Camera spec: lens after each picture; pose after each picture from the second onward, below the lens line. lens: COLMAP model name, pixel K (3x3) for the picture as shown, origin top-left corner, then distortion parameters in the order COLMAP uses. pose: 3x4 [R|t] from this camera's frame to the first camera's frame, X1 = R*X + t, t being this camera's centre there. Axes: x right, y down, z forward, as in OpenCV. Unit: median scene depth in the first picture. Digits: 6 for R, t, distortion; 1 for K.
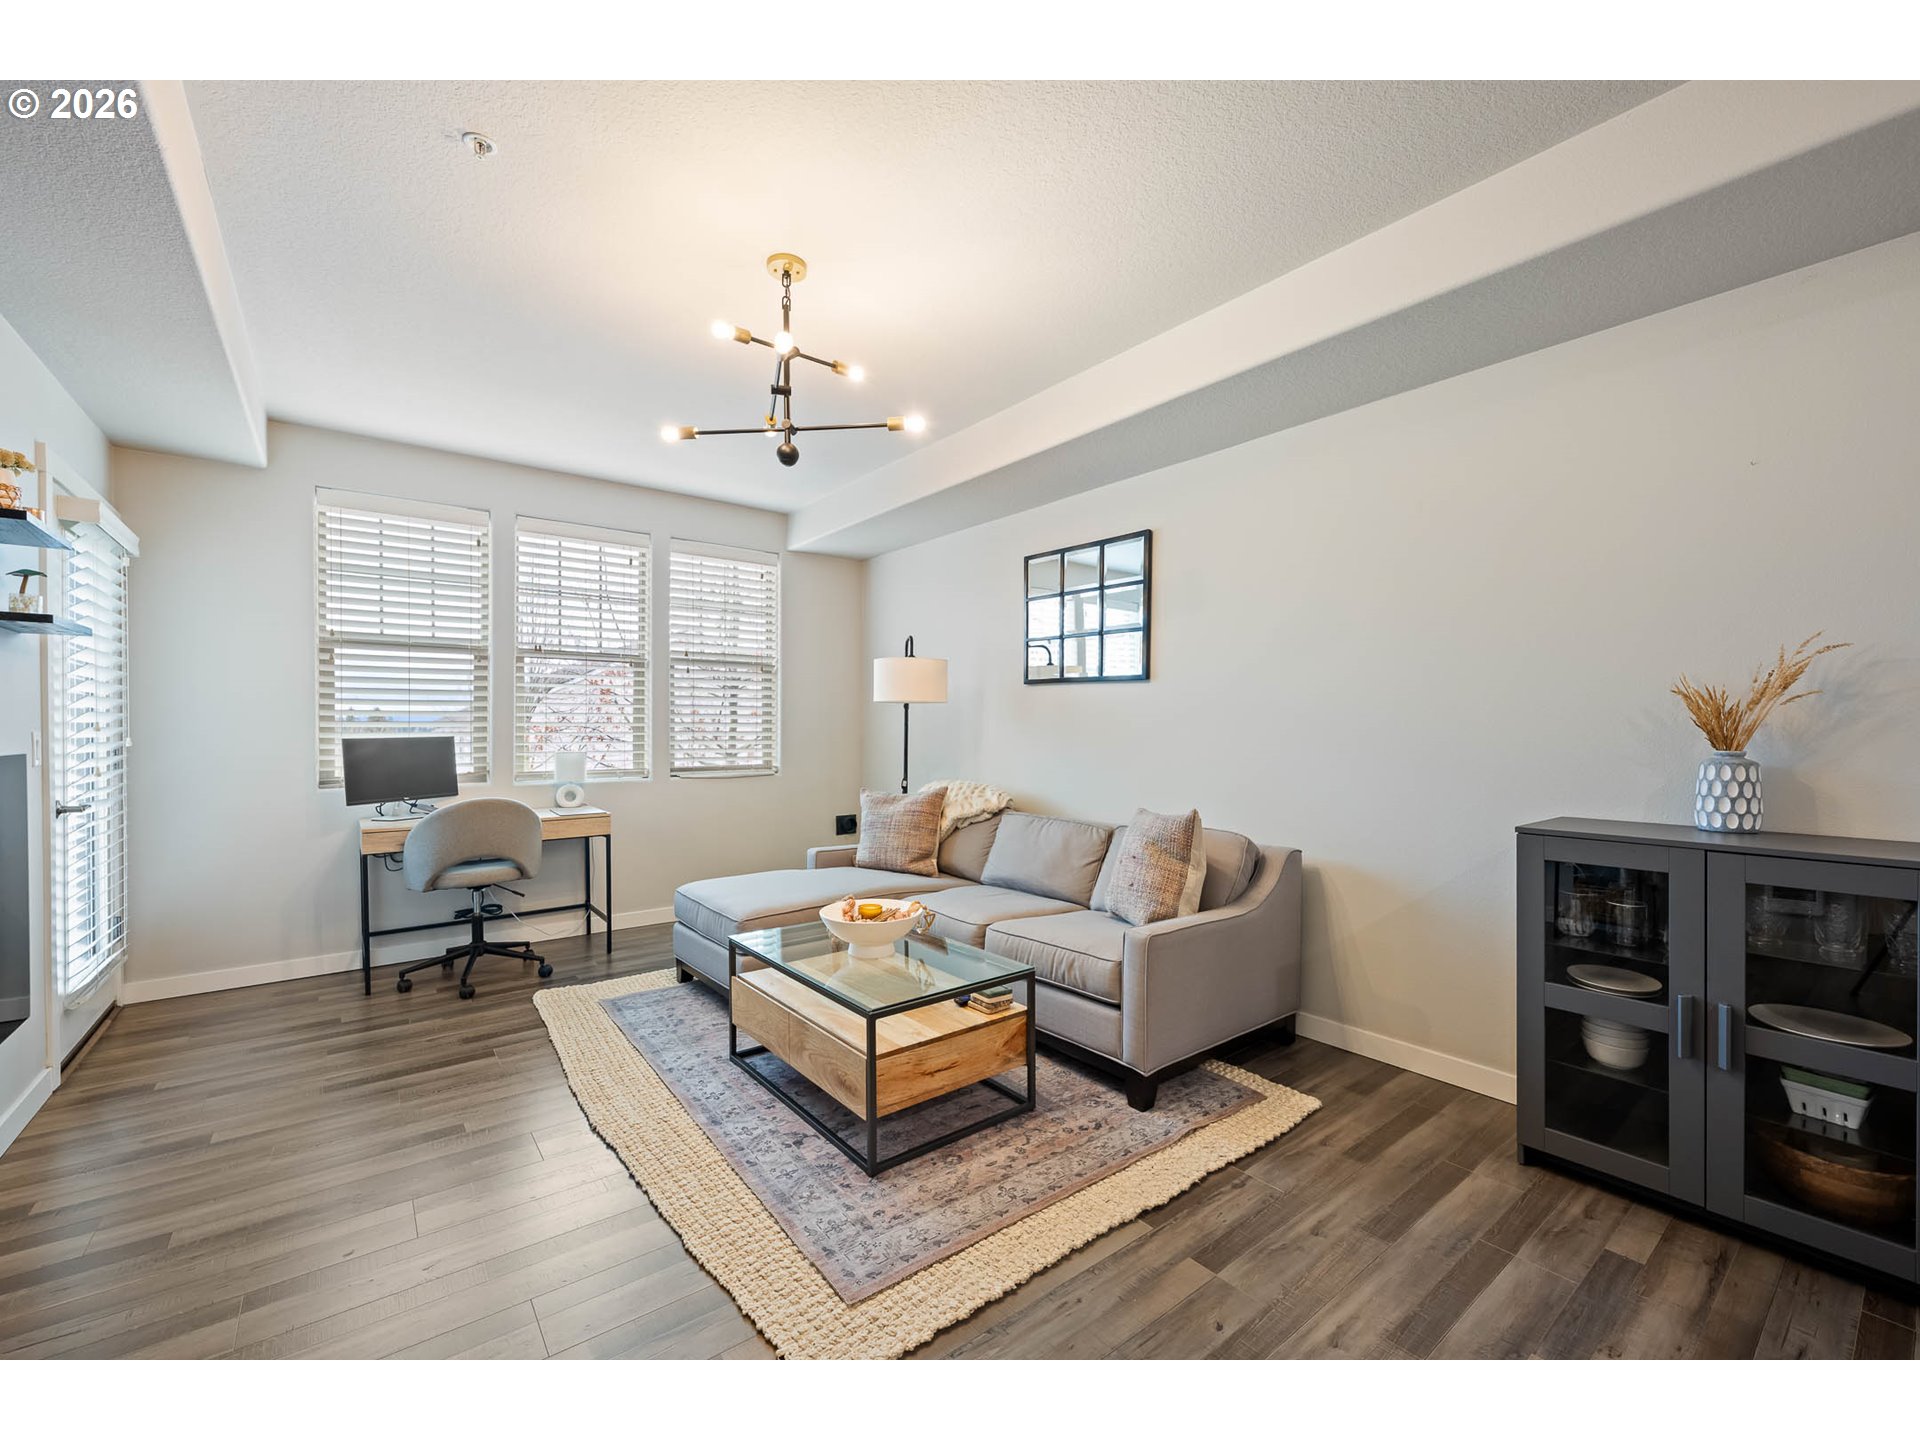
lens RADIAL K [[788.6, 0, 961.1], [0, 788.6, 732.6], [0, 0, 1]] dist [-0.001107, -0.000400]
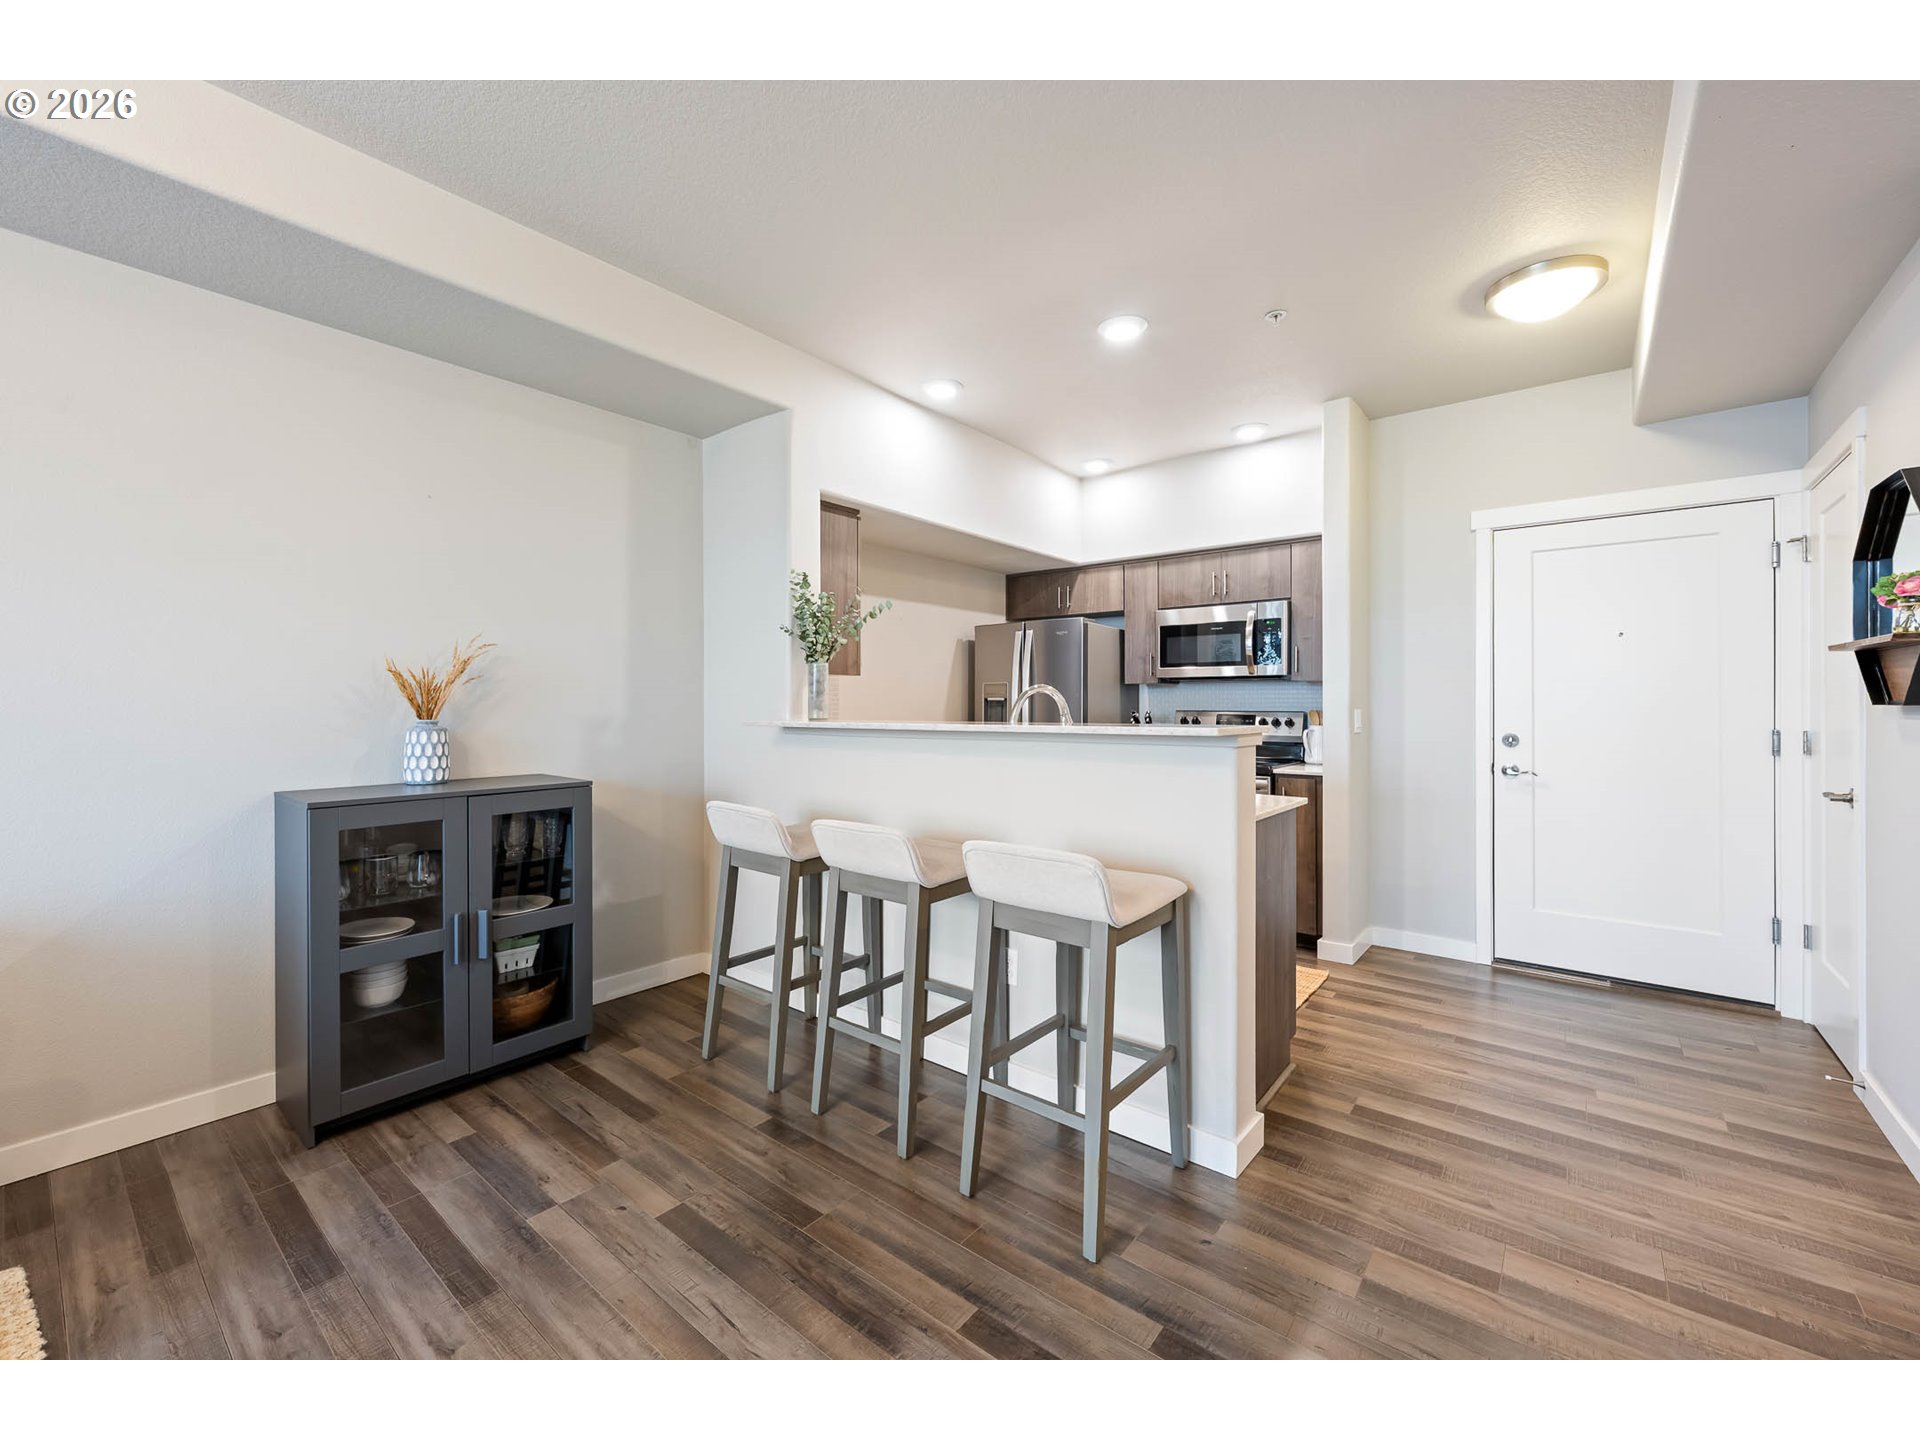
lens RADIAL K [[780.9, 0, 946.0], [0, 780.9, 701.8], [0, 0, 1]] dist [0.001523, 0.000136]
pose [[-0.220718, -0.001773, 0.975336, -0.305301], [0.004341, 0.999987, 0.002800, -0.003860], [-0.975328, 0.004852, -0.220707, 0.329615]]
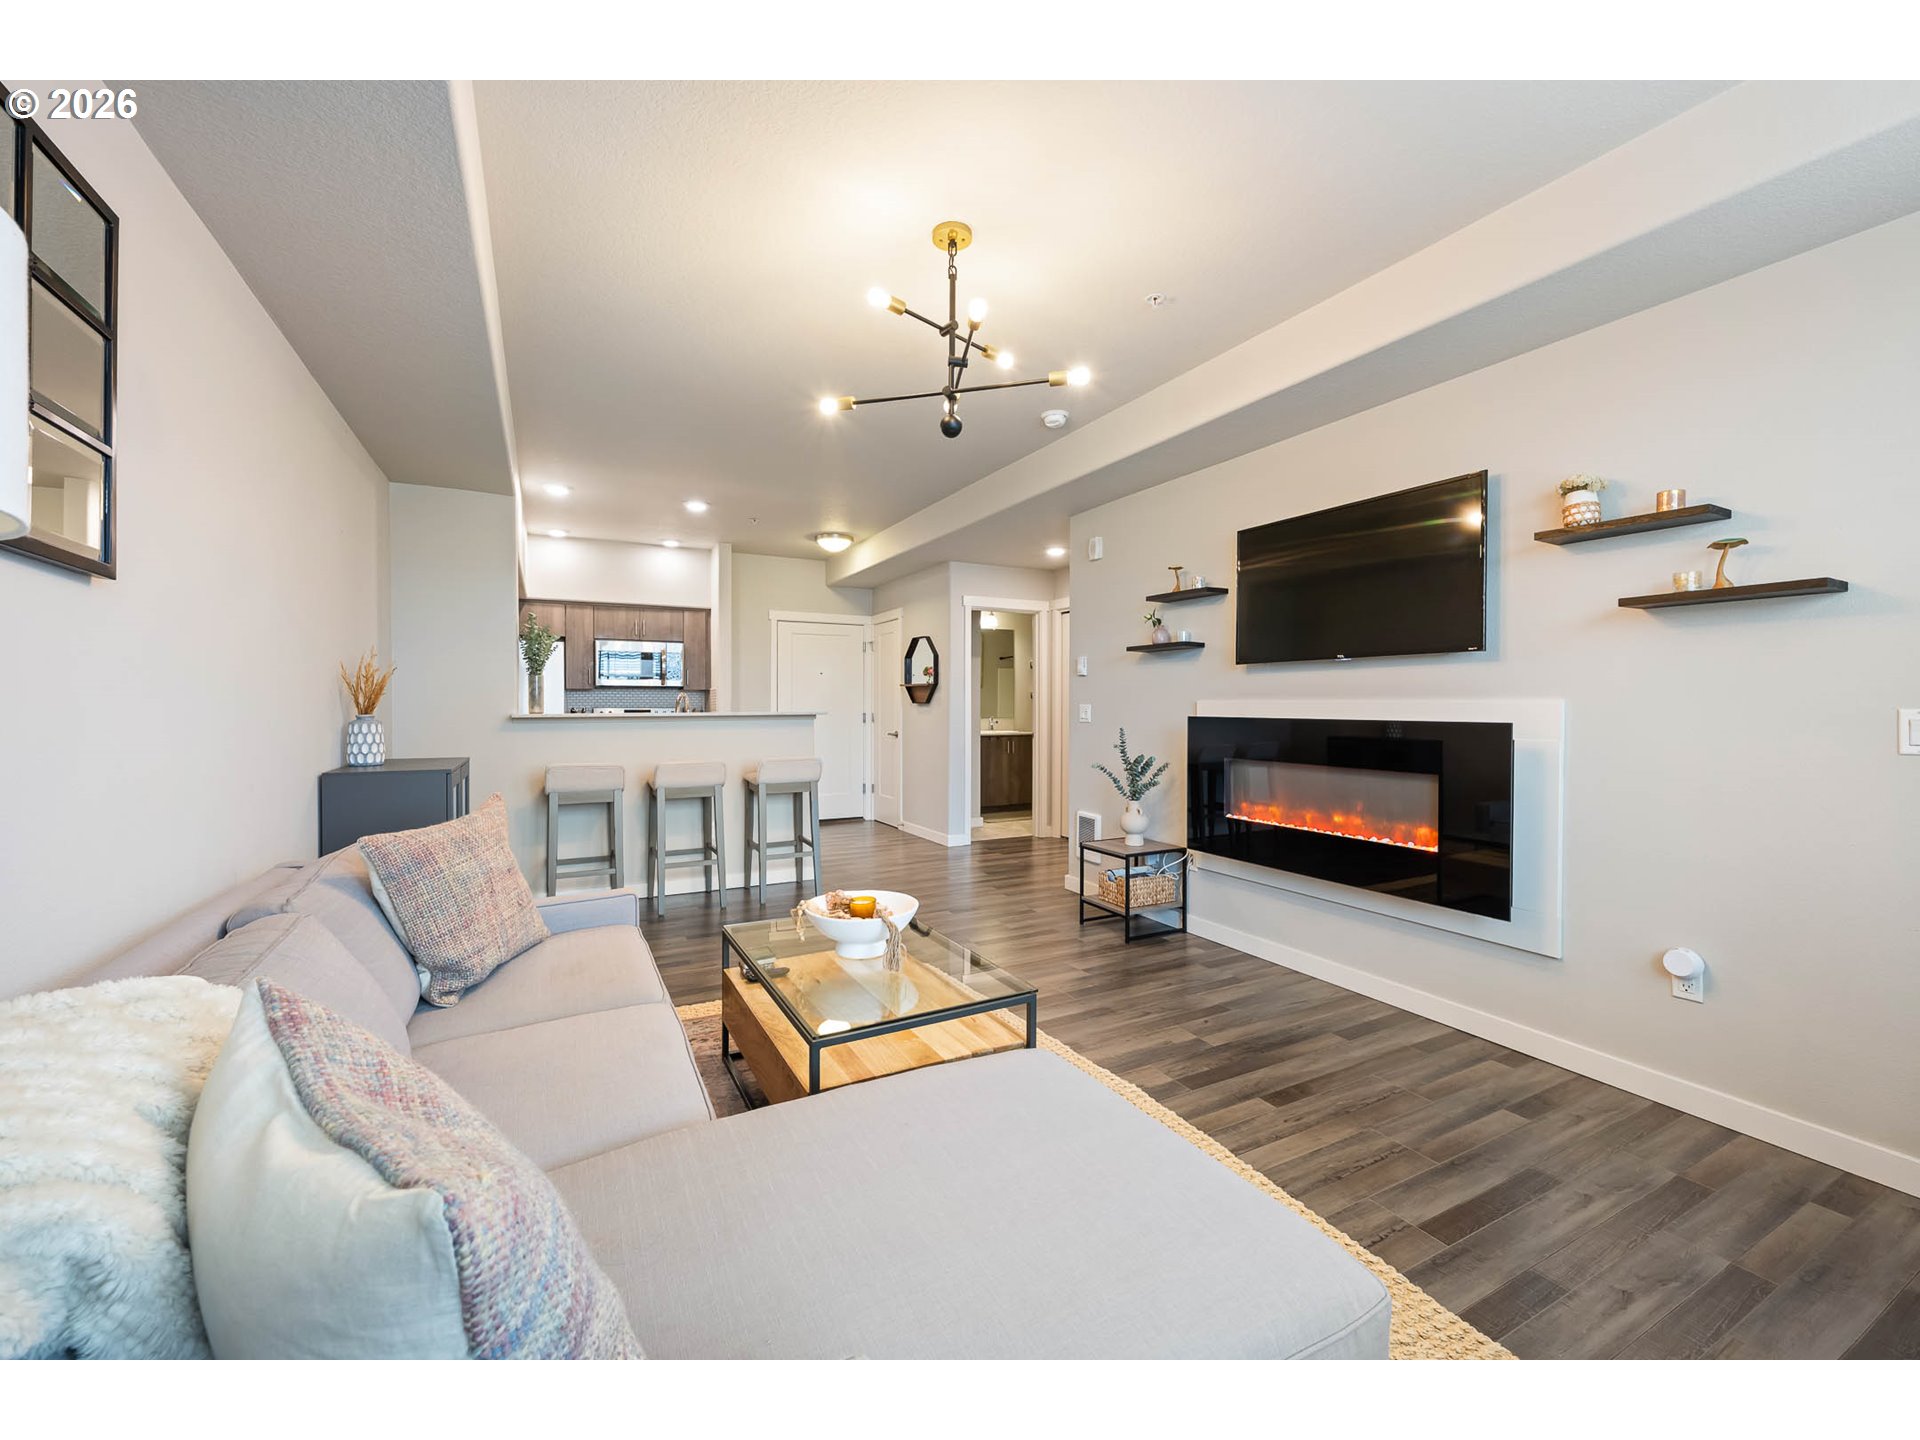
lens RADIAL K [[779.8, 0, 955.4], [0, 779.8, 705.6], [0, 0, 1]] dist [0.007416, 0.000039]
pose [[-0.984026, -0.003398, 0.177990, -0.338715], [-0.001897, 0.999961, 0.008603, -0.007396], [-0.178012, 0.008128, -0.983995, 1.665035]]
